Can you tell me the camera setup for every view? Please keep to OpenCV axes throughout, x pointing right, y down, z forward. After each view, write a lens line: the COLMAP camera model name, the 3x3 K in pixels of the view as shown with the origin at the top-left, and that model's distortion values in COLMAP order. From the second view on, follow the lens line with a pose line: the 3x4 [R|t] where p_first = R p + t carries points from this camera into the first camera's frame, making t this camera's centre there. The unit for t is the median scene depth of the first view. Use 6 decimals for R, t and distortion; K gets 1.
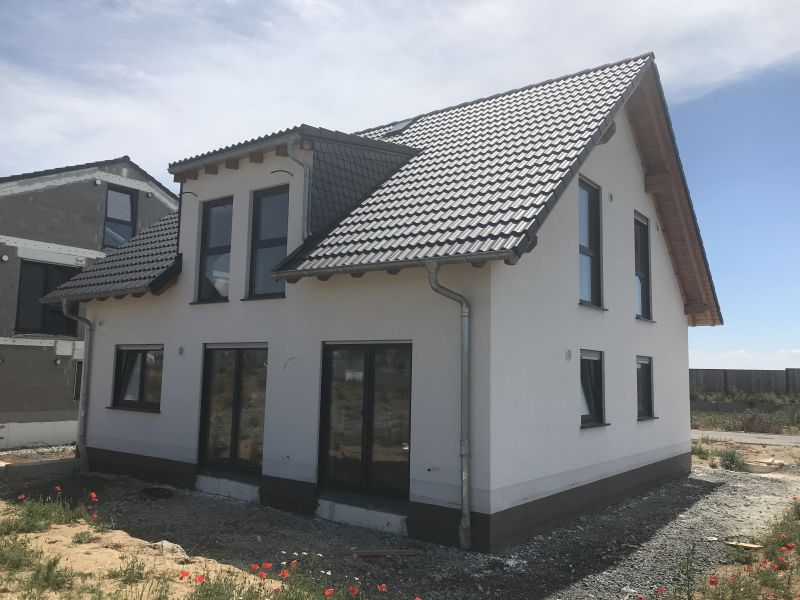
lens RADIAL K [[668.7, 0, 400.0], [0, 668.7, 300.0], [0, 0, 1]] dist [0.002637, -0.021440]
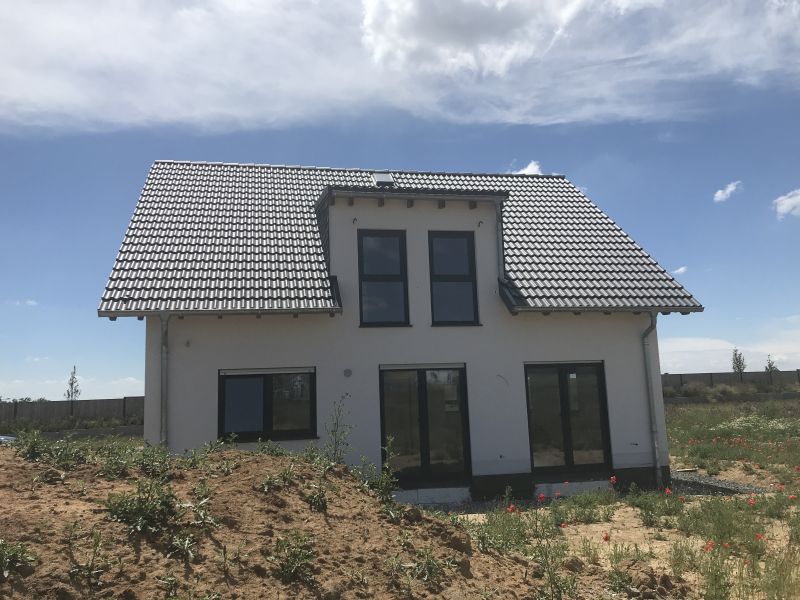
lens RADIAL K [[668.7, 0, 400.0], [0, 668.7, 300.0], [0, 0, 1]] dist [0.002637, -0.021440]
pose [[0.657055, 0.069191, 0.750661, -1.120668], [-0.030442, 0.997402, -0.065288, 0.031023], [-0.753228, 0.020046, 0.657454, 0.297357]]
